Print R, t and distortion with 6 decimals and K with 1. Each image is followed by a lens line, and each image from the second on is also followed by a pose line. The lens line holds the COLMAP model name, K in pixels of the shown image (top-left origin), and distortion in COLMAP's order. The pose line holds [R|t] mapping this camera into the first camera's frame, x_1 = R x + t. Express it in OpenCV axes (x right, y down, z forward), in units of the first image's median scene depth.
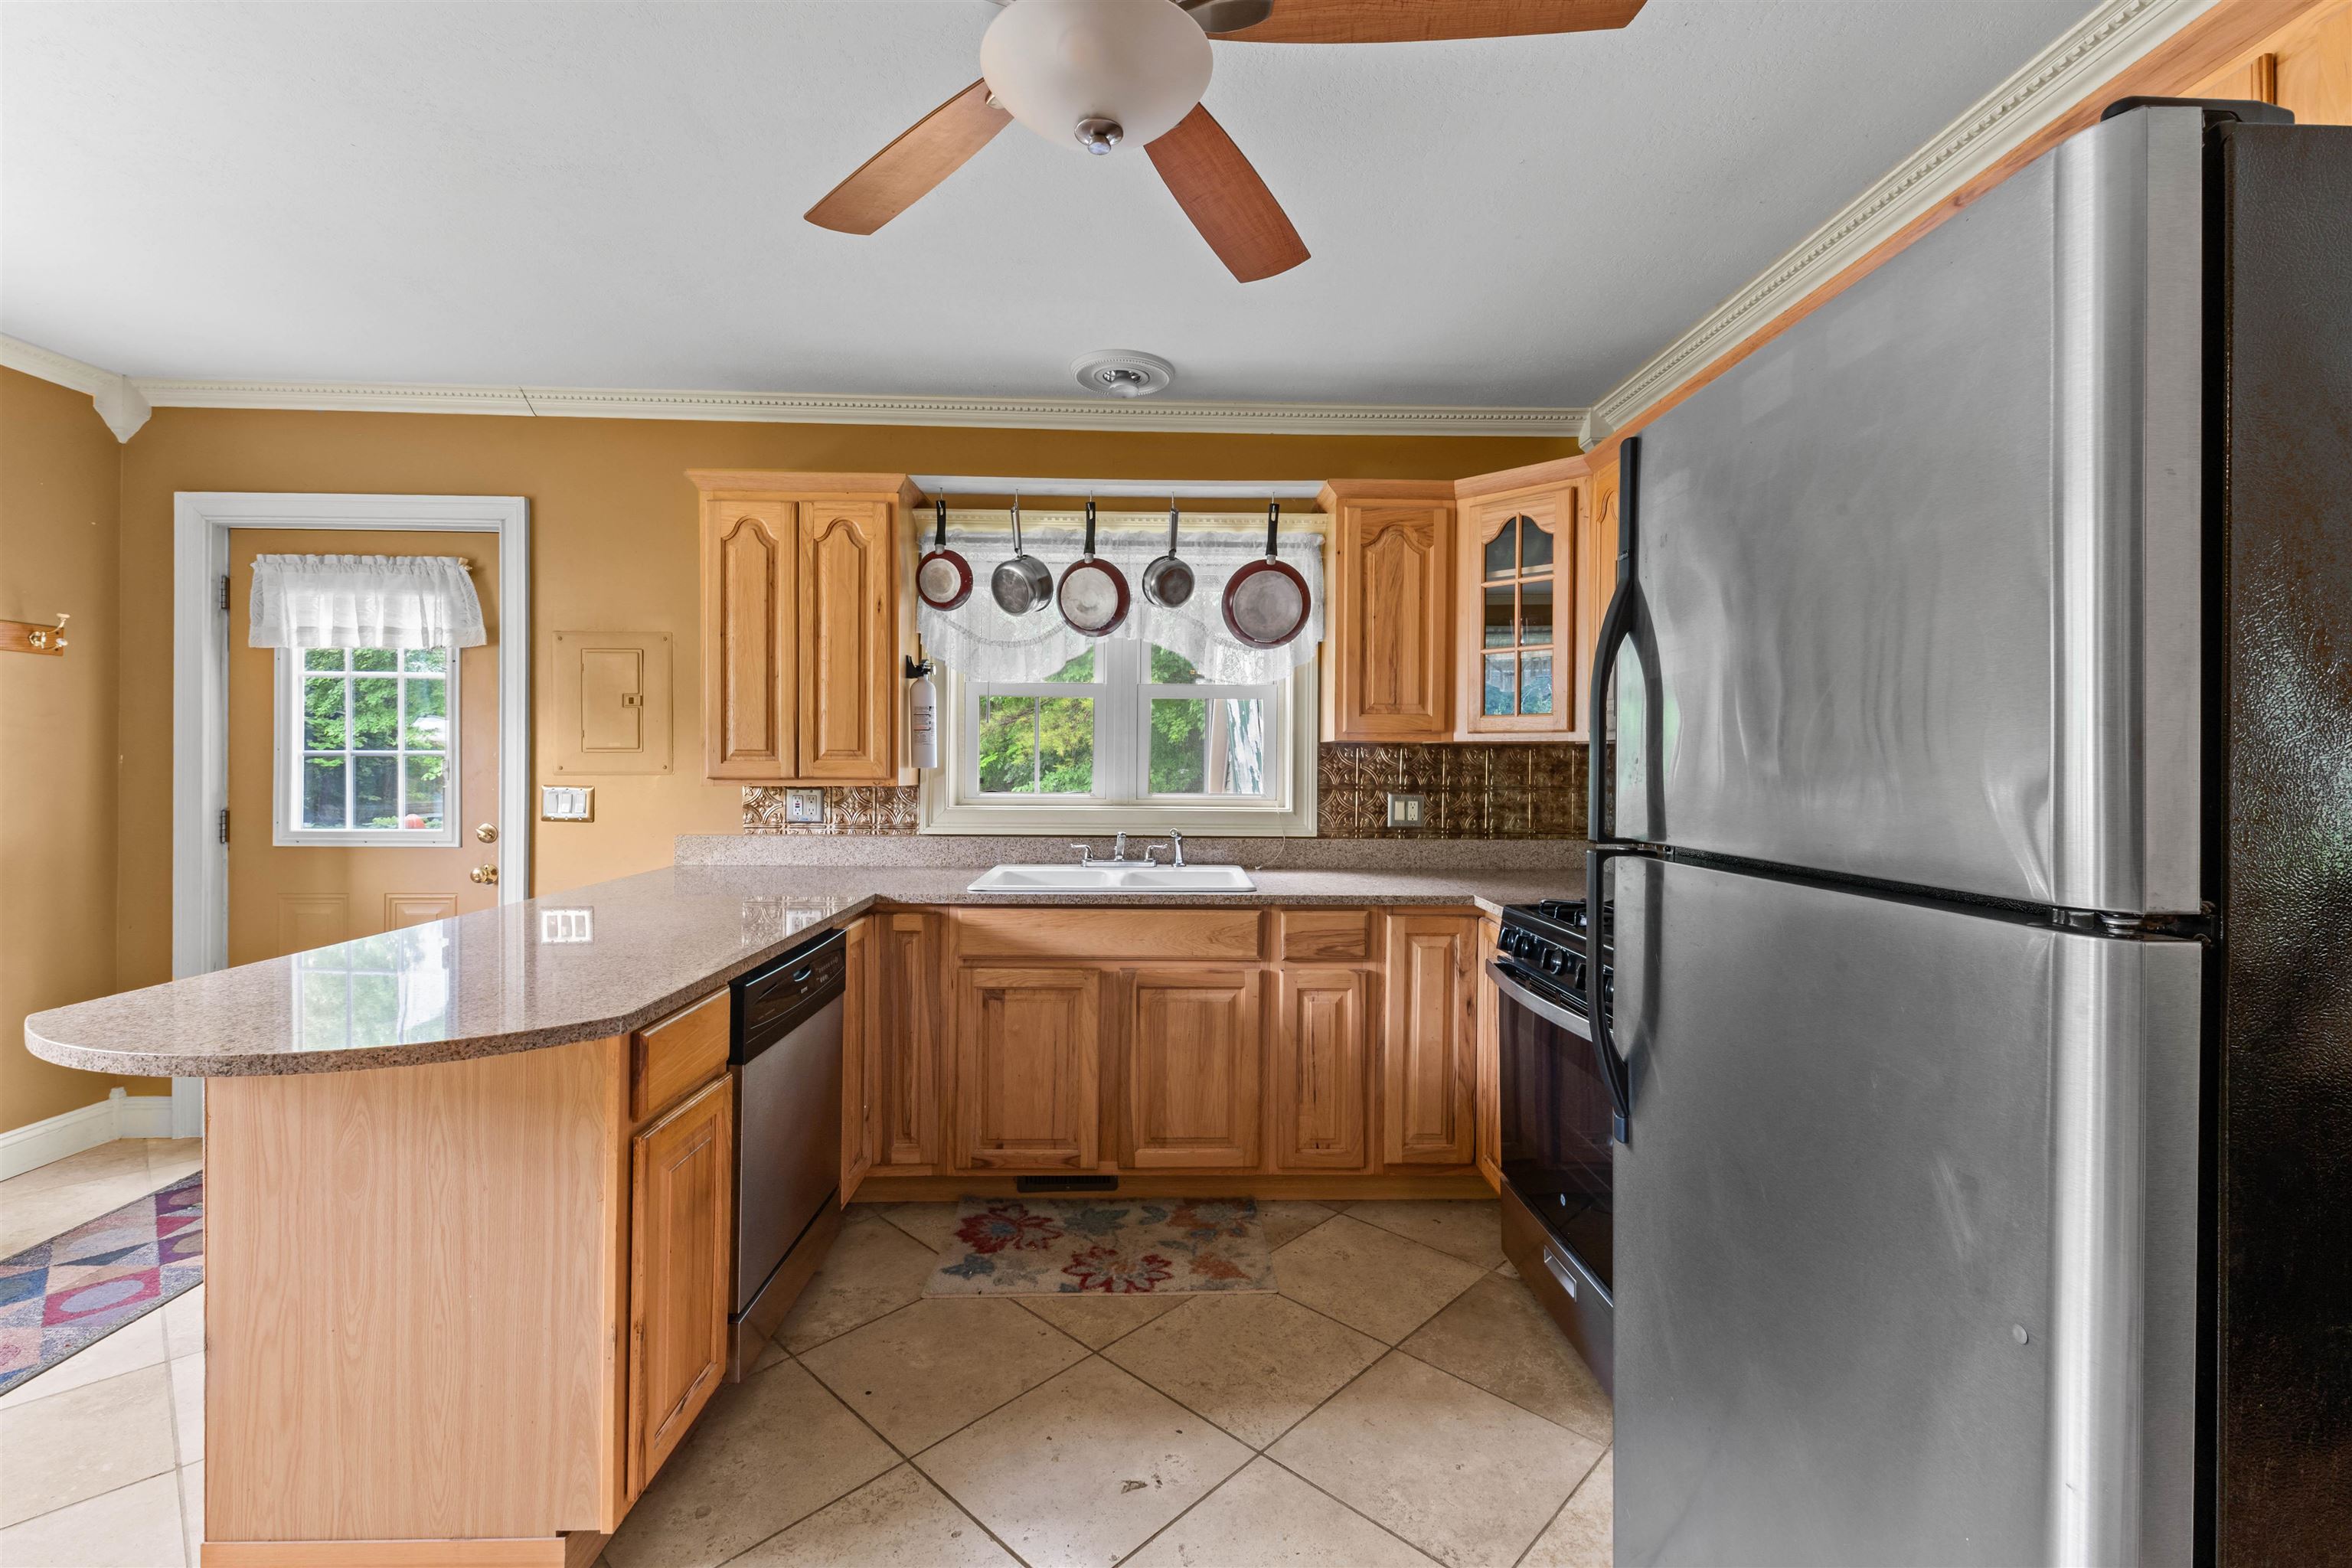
lens RADIAL K [[1012.8, 0, 1188.7], [0, 1012.8, 769.3], [0, 0, 1]] dist [0.029021, -0.013642]
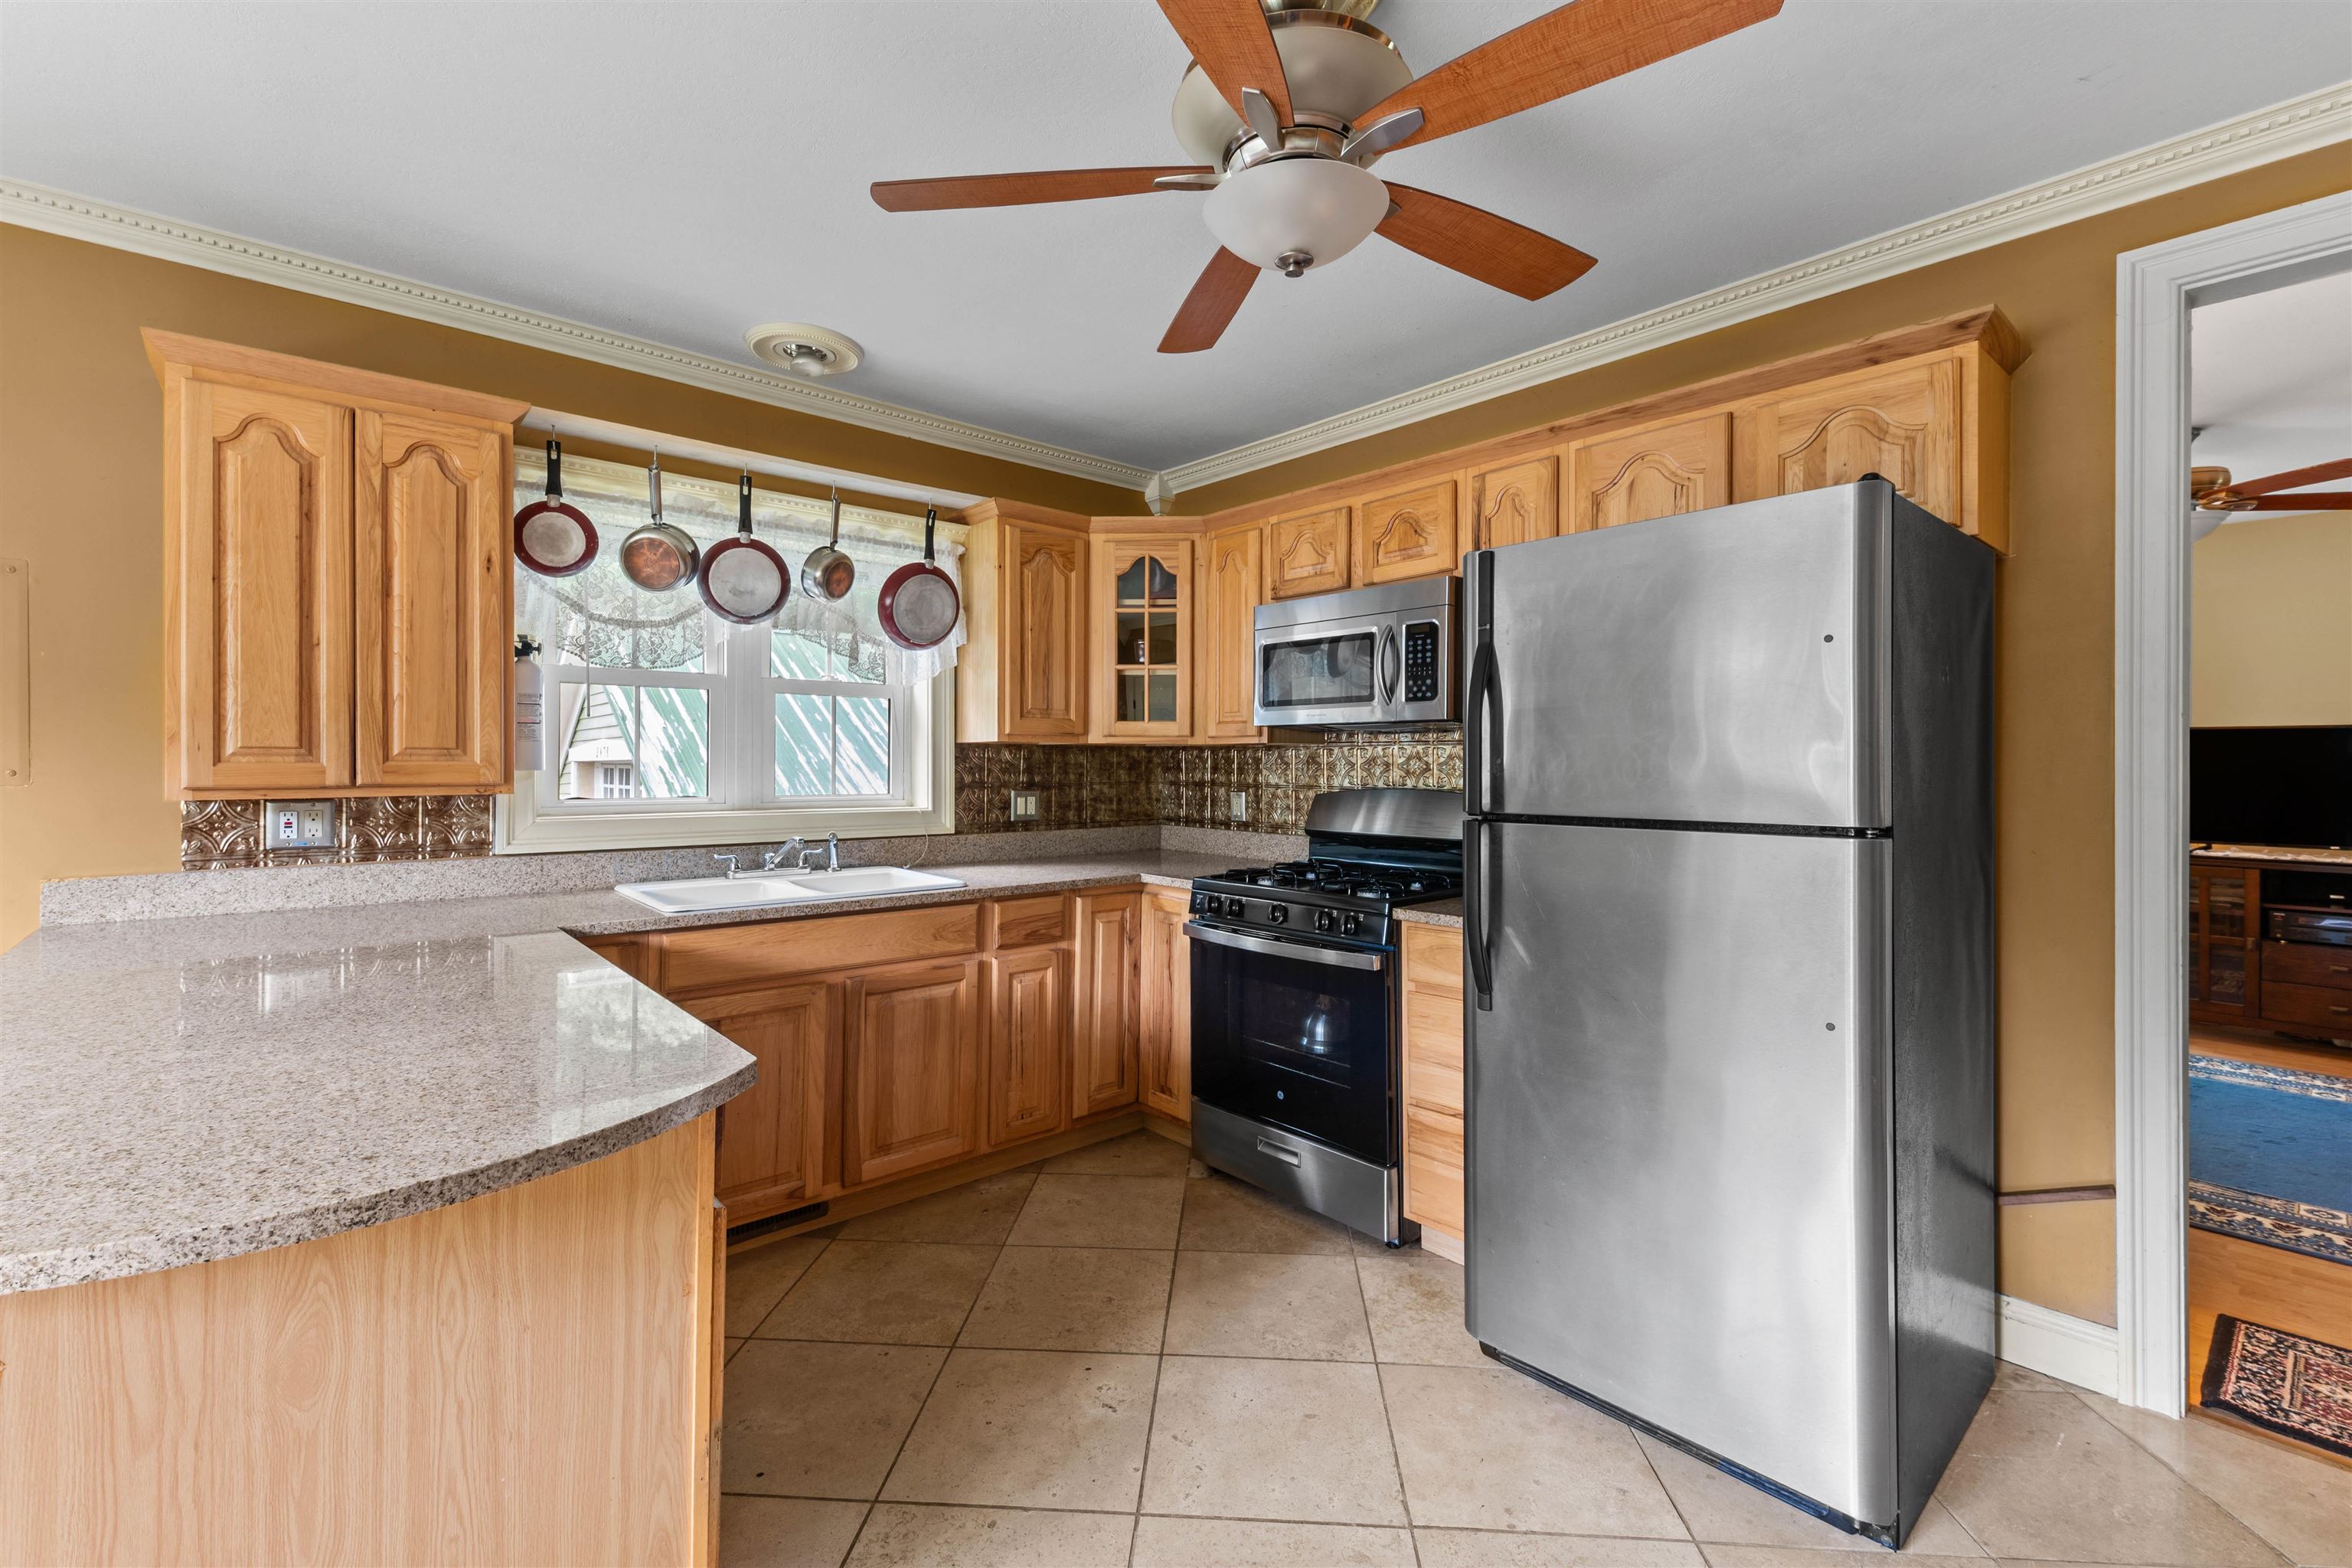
lens RADIAL K [[1007.9, 0, 1202.1], [0, 1007.9, 760.0], [0, 0, 1]] dist [0.022101, -0.009483]
pose [[0.765026, -0.002009, 0.643996, -0.394900], [0.006577, 0.999967, -0.004693, -0.002600], [-0.643966, 0.007826, 0.765014, 0.048619]]
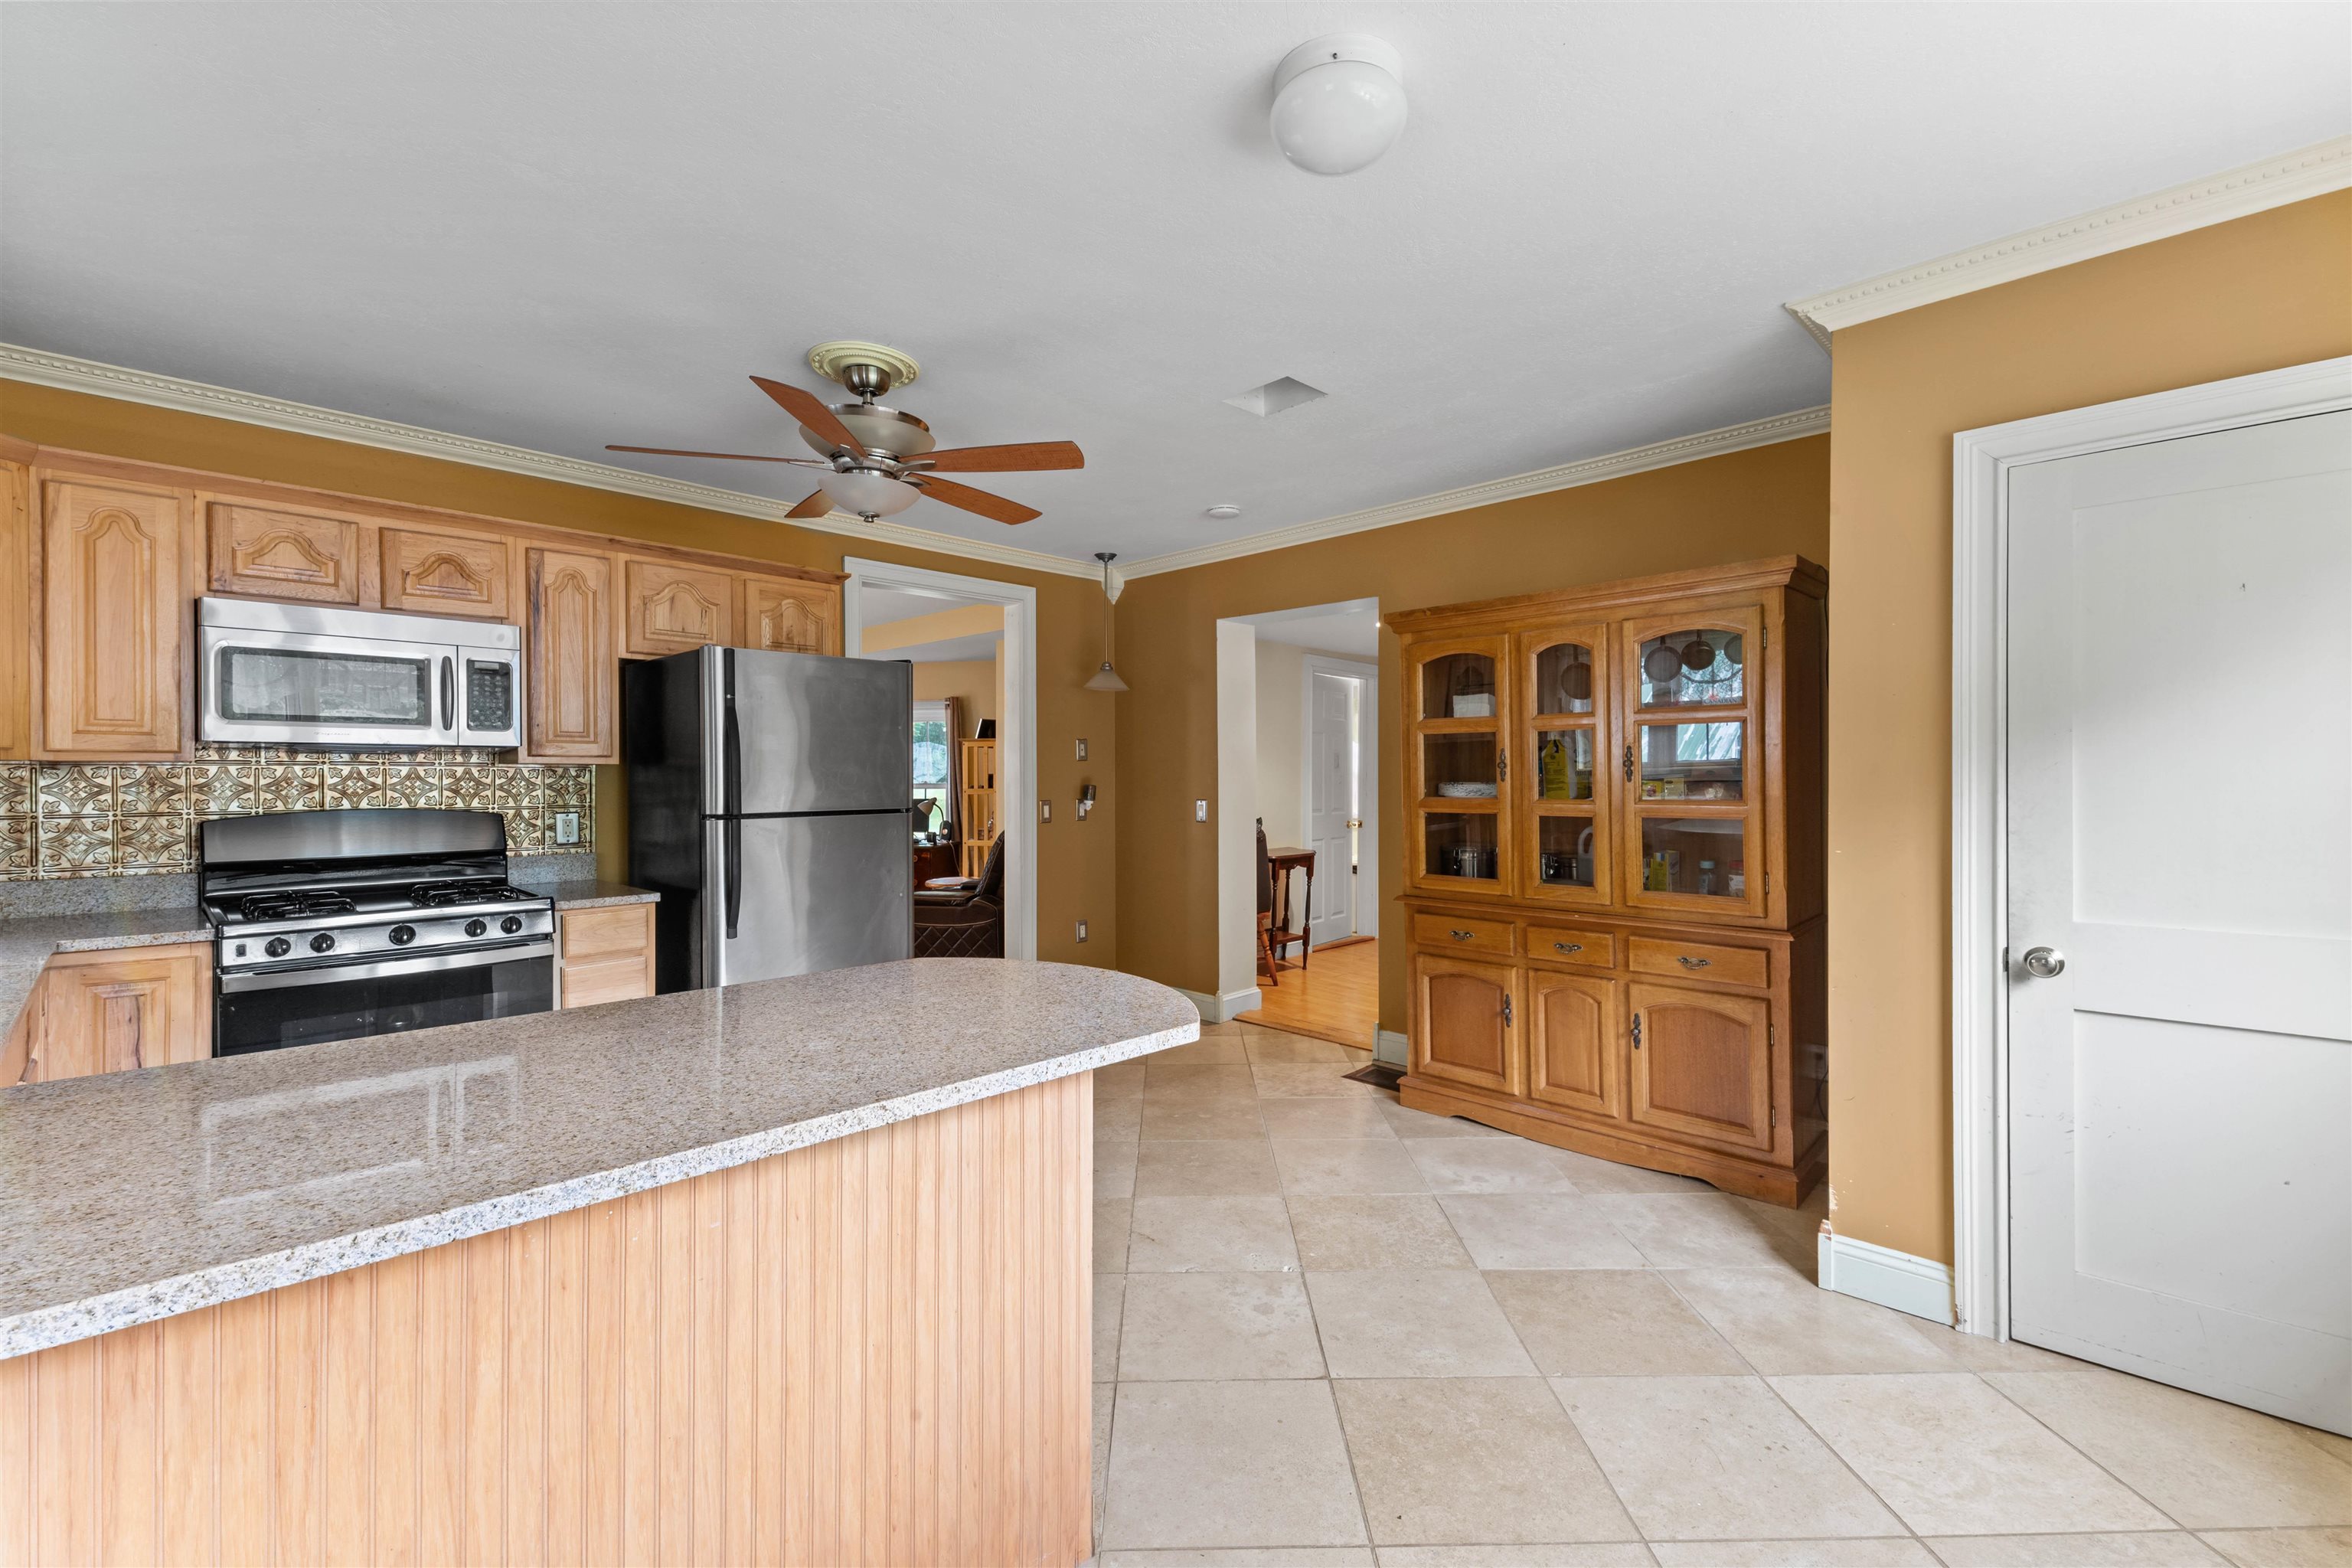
lens RADIAL K [[1001.0, 0, 1170.7], [0, 1001.0, 780.2], [0, 0, 1]] dist [0.003775, 0.000122]
pose [[-0.687471, -0.001740, 0.726210, -0.907514], [0.005989, 0.999950, 0.008066, -0.009946], [-0.726187, 0.009895, -0.687426, 0.833502]]
